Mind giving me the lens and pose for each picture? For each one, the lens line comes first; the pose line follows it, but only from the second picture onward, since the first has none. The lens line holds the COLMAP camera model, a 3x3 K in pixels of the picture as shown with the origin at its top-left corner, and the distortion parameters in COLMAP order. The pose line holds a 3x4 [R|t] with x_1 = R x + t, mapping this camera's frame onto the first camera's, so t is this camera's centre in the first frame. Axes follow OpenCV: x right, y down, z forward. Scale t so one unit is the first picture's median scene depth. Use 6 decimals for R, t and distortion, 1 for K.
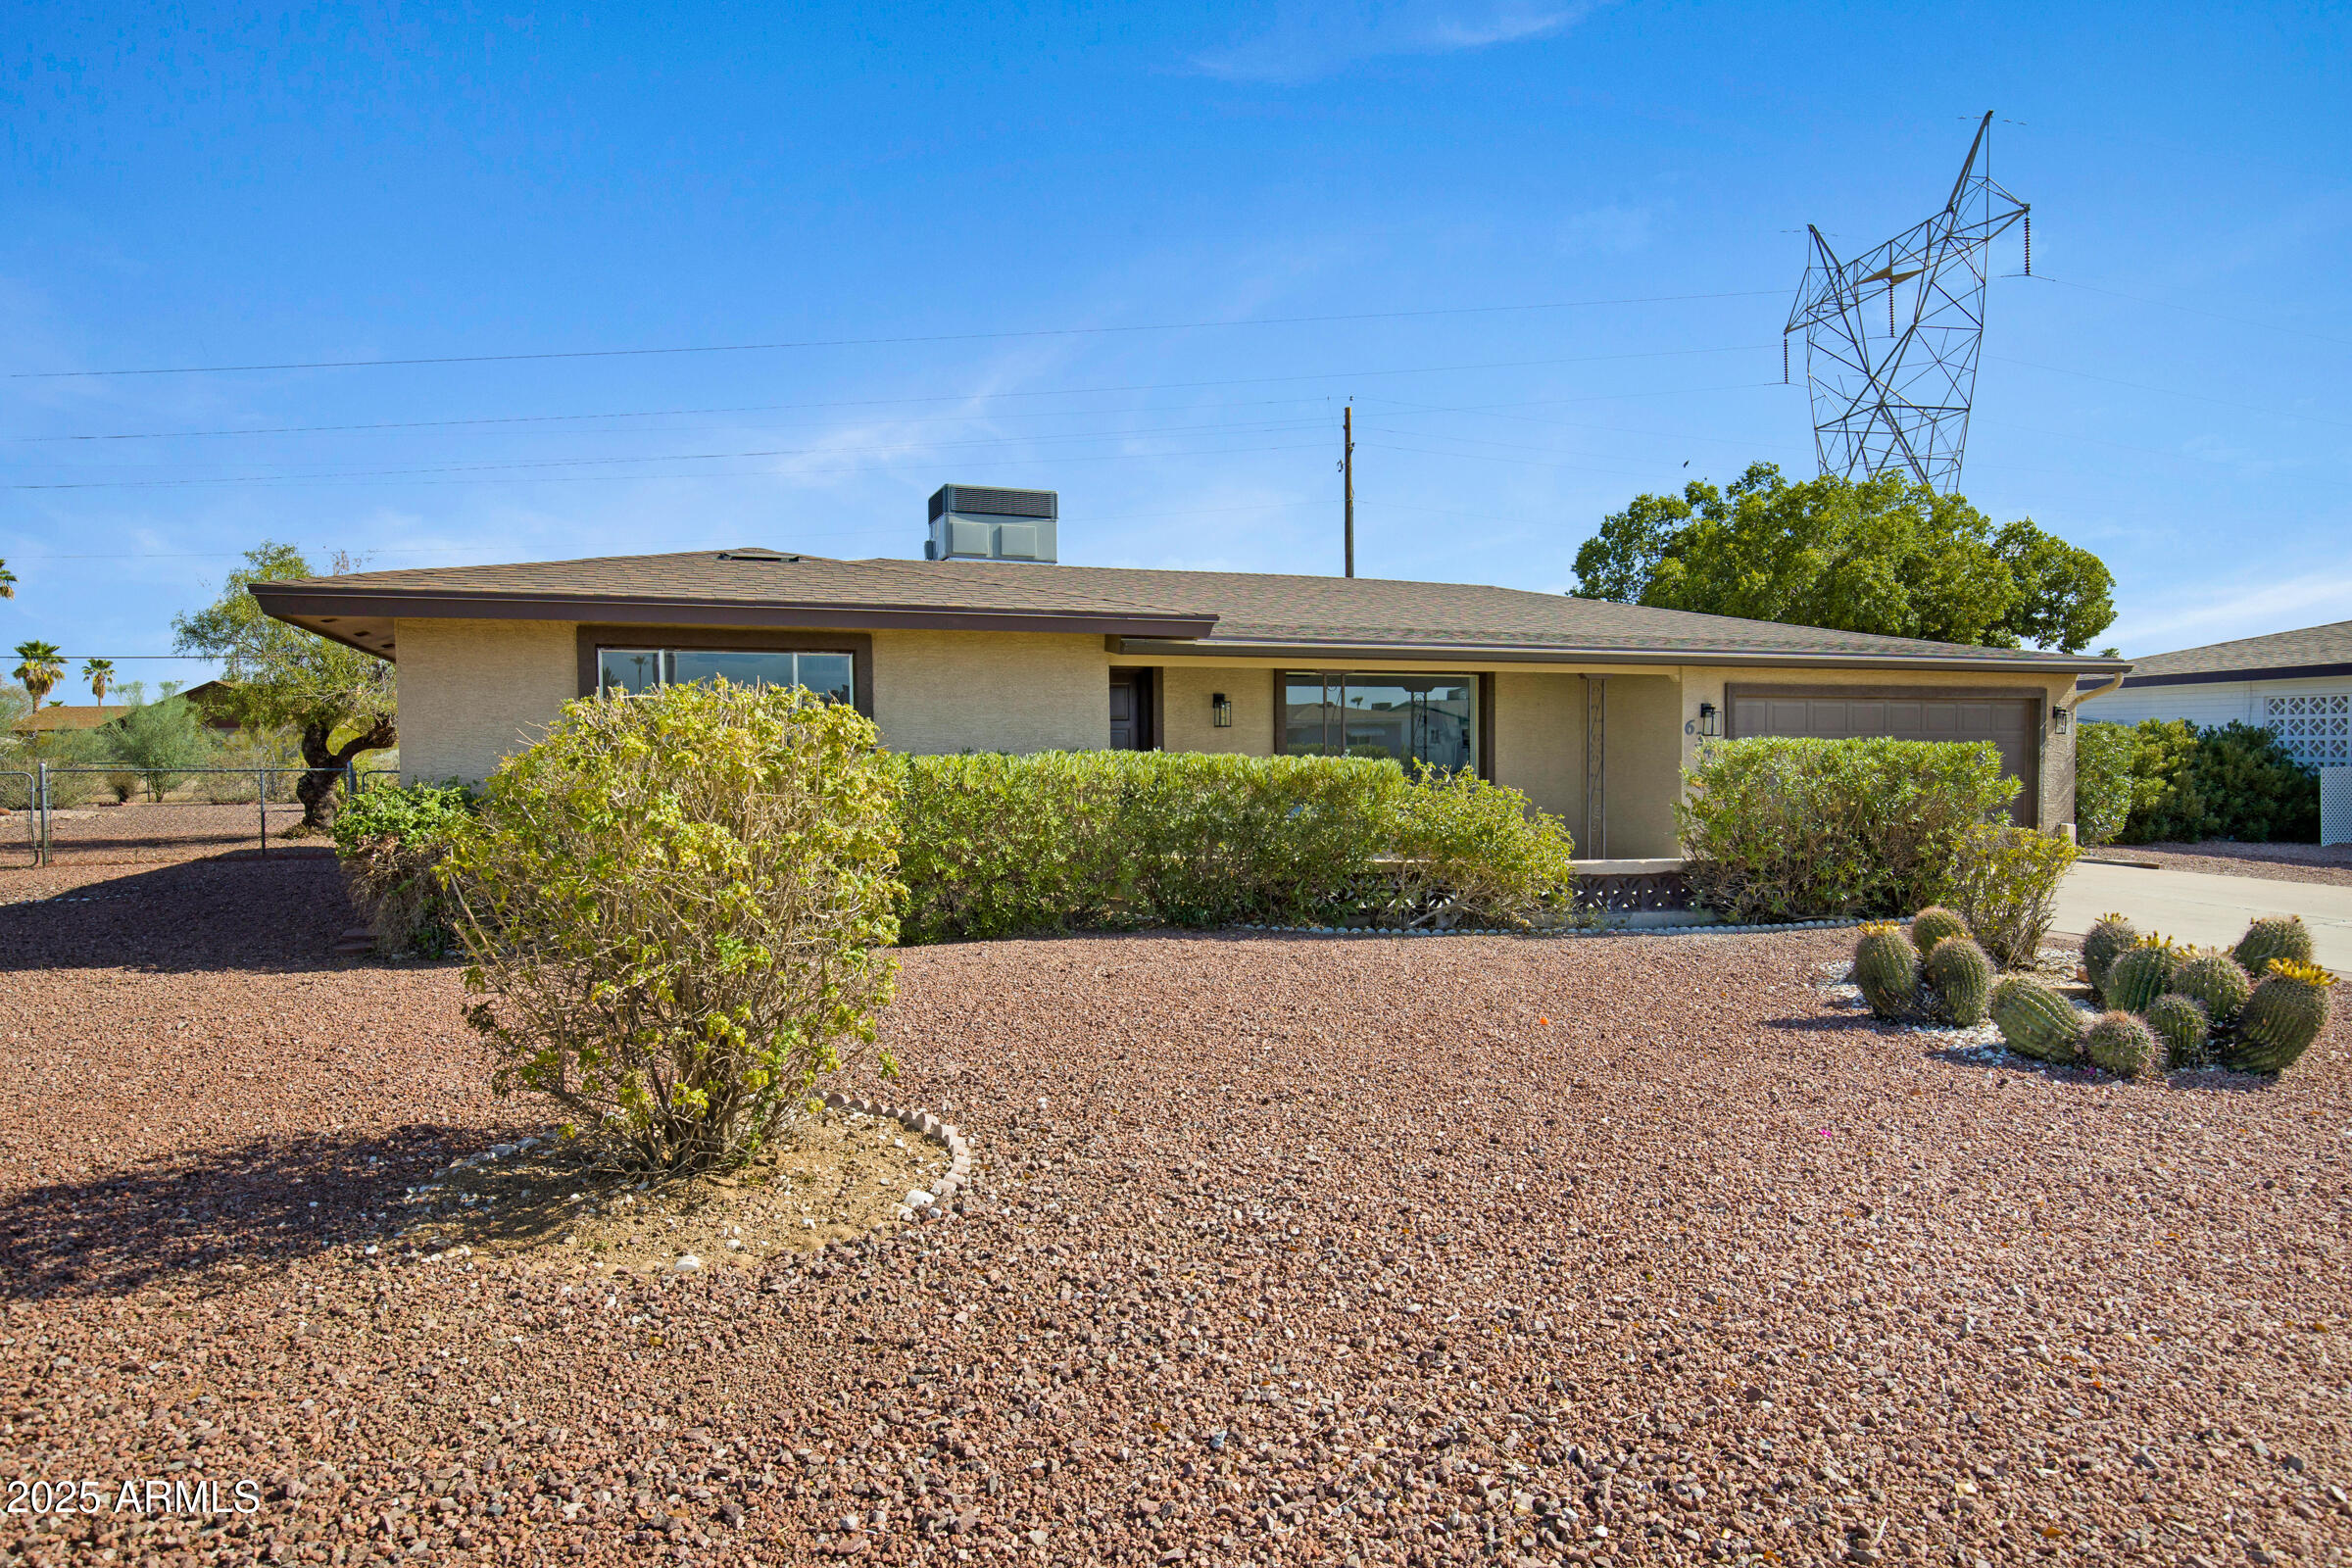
lens RADIAL K [[1310.6, 0, 1176.0], [0, 1310.6, 784.0], [0, 0, 1]] dist [-0.000302, -0.000168]
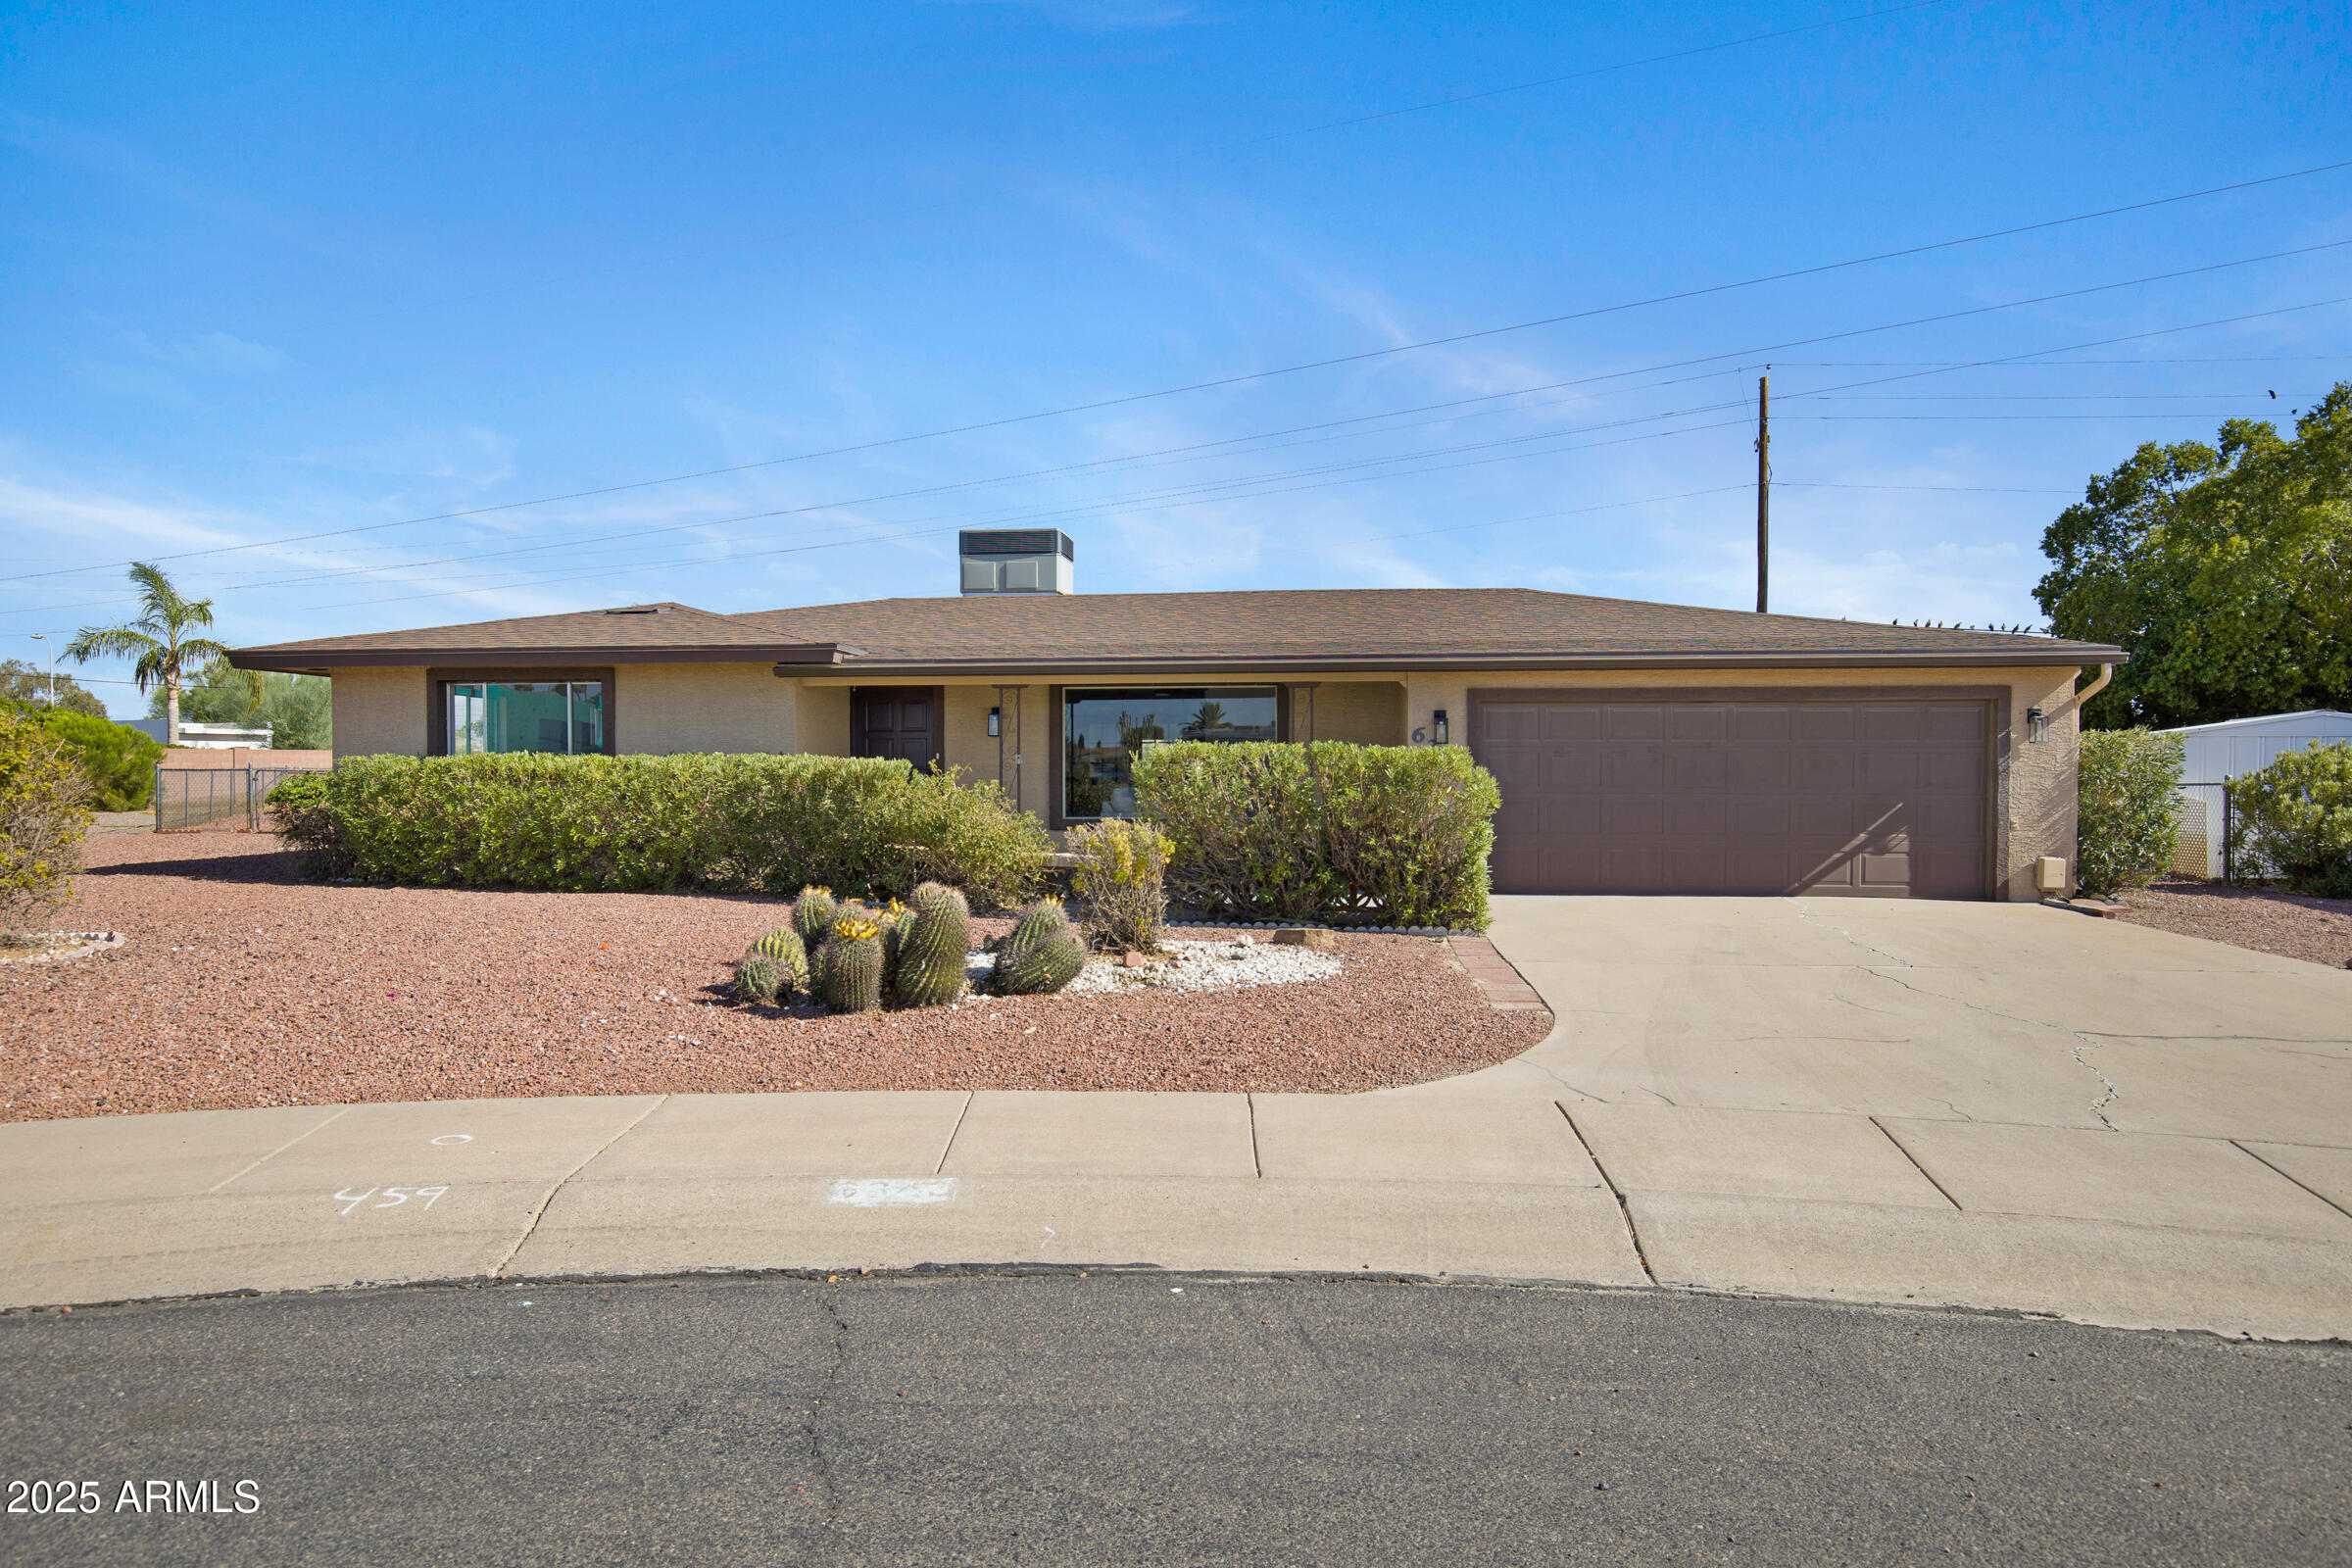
lens RADIAL K [[1430.8, 0, 1176.0], [0, 1430.8, 784.0], [0, 0, 1]] dist [-0.024462, 0.000610]
pose [[0.867464, 0.011896, -0.497358, 0.645396], [-0.022464, 0.999631, -0.015270, 0.011065], [0.496993, 0.024419, 0.867411, 0.000666]]
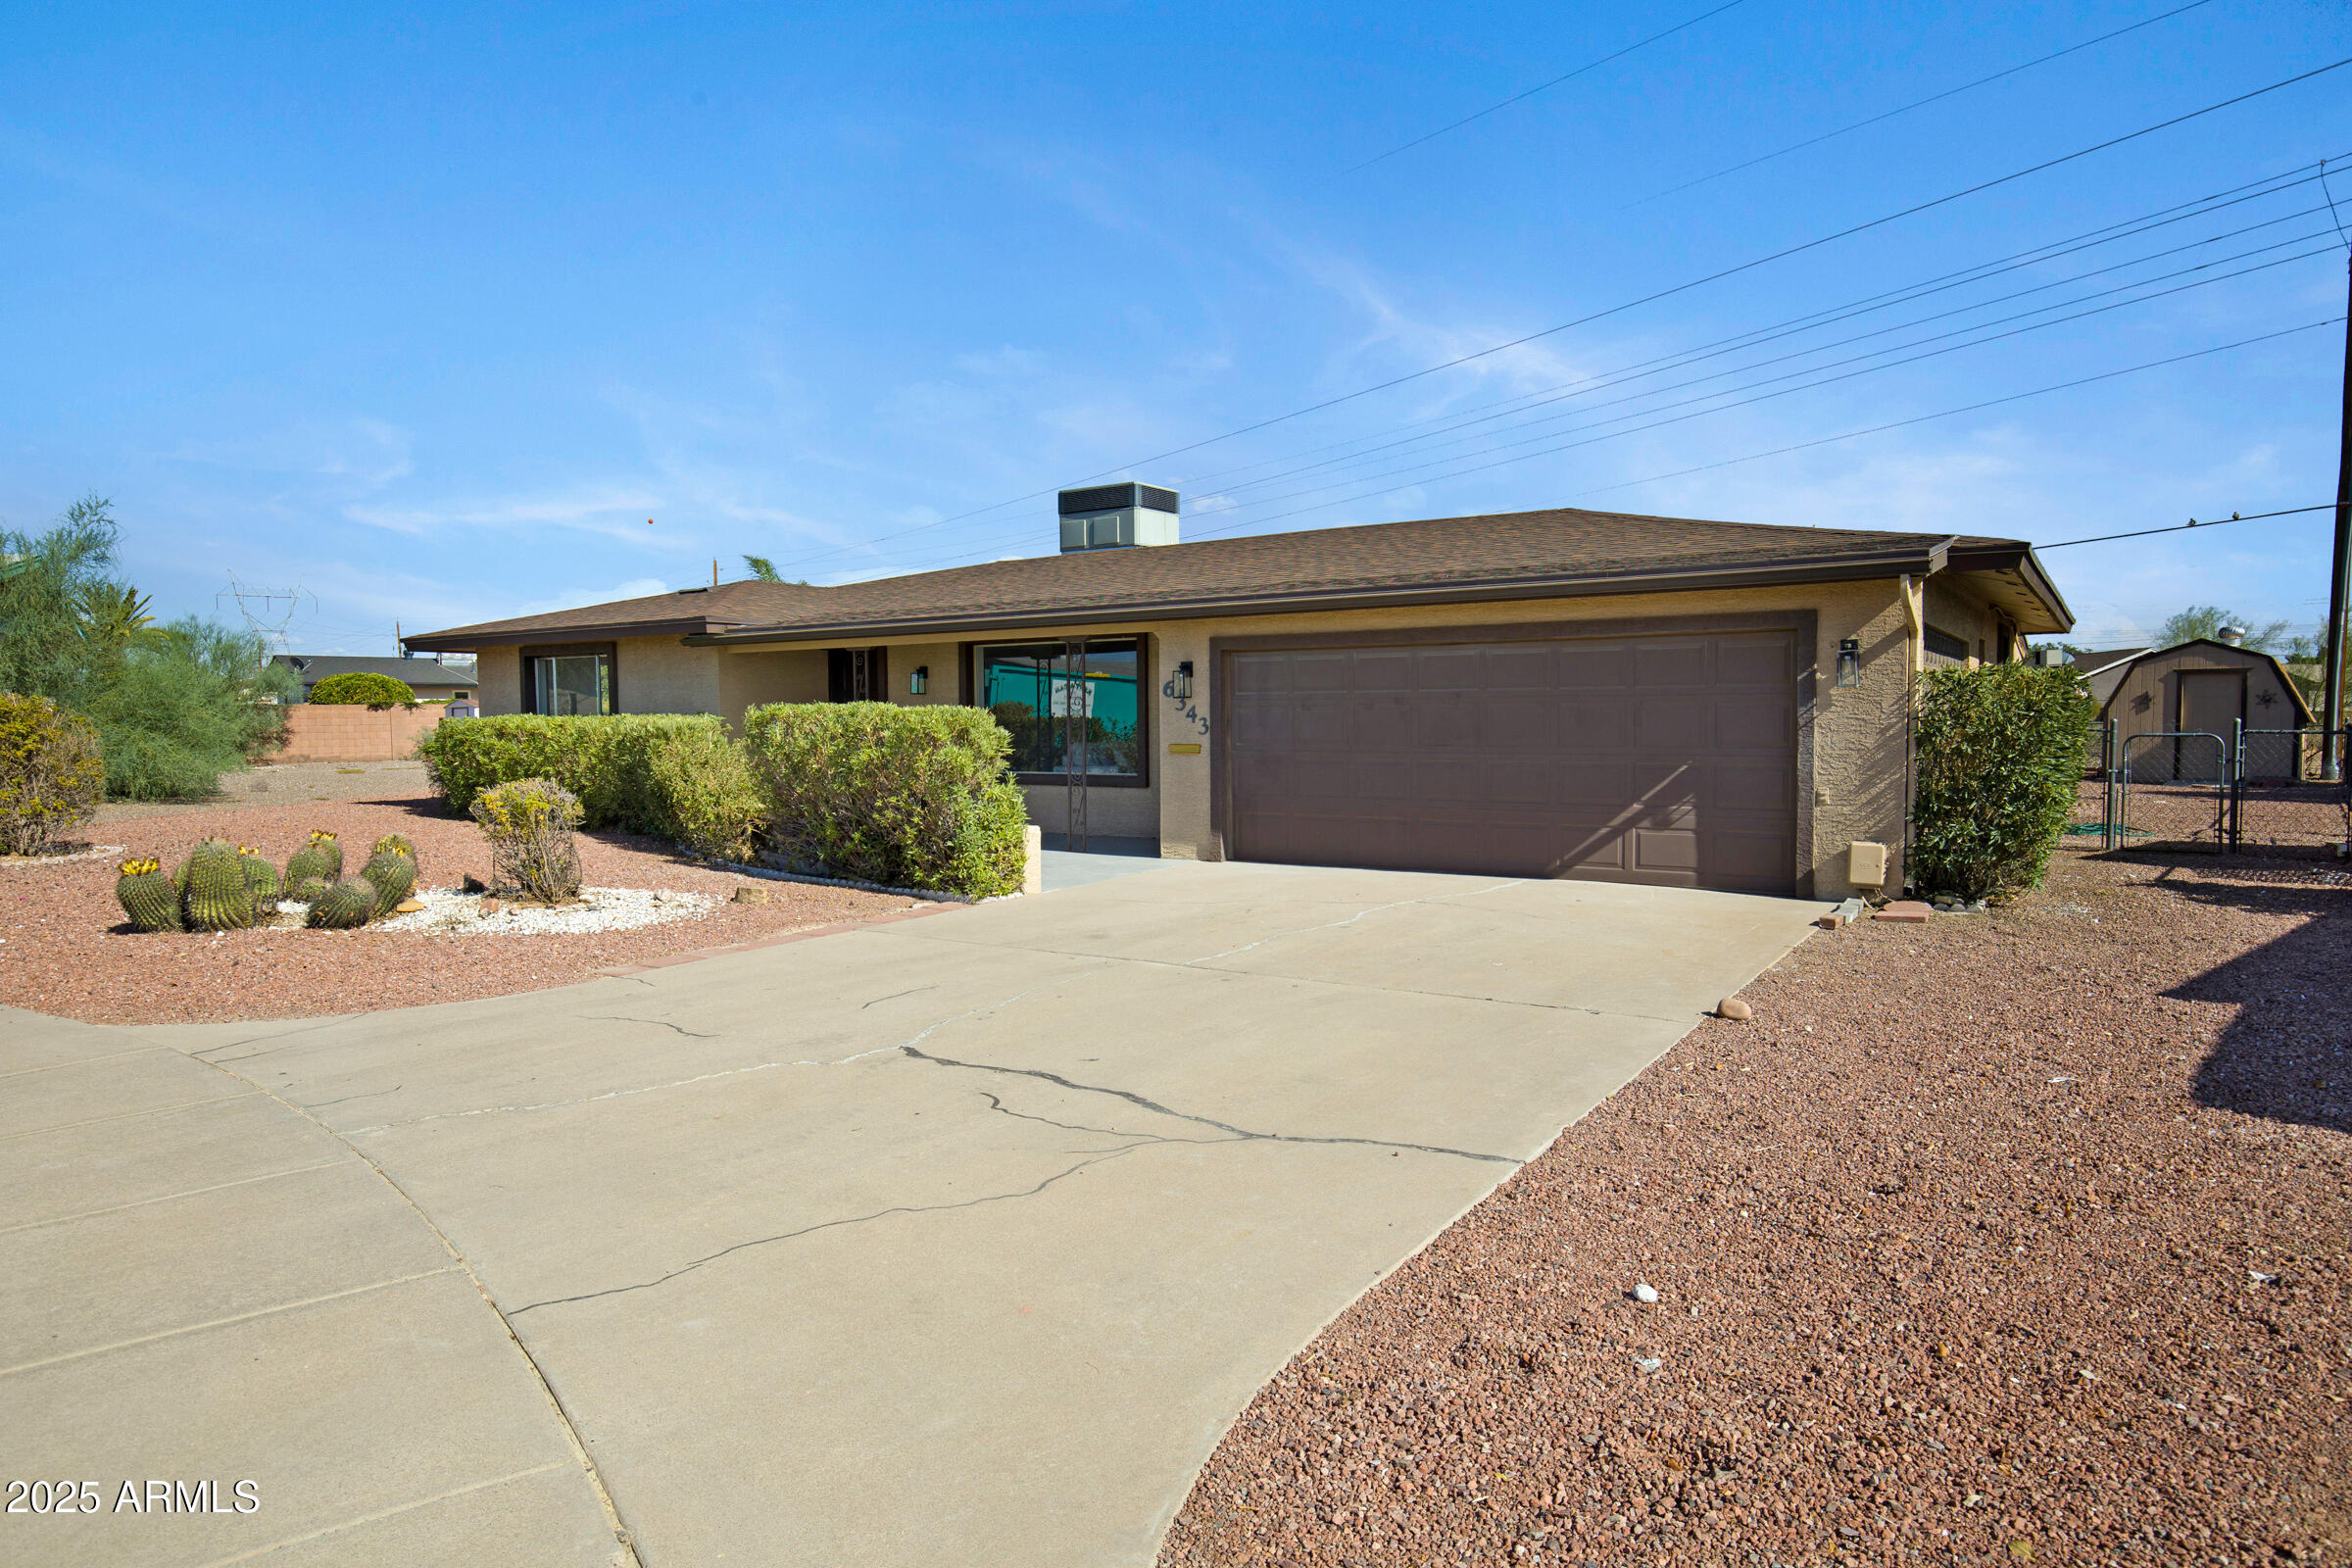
lens RADIAL K [[1430.8, 0, 1176.0], [0, 1430.8, 784.0], [0, 0, 1]] dist [0.001587, -0.000158]
pose [[0.525420, 0.044163, -0.849696, 1.051221], [-0.021595, 0.999023, 0.038570, -0.012983], [0.850569, -0.001916, 0.525860, 0.409967]]
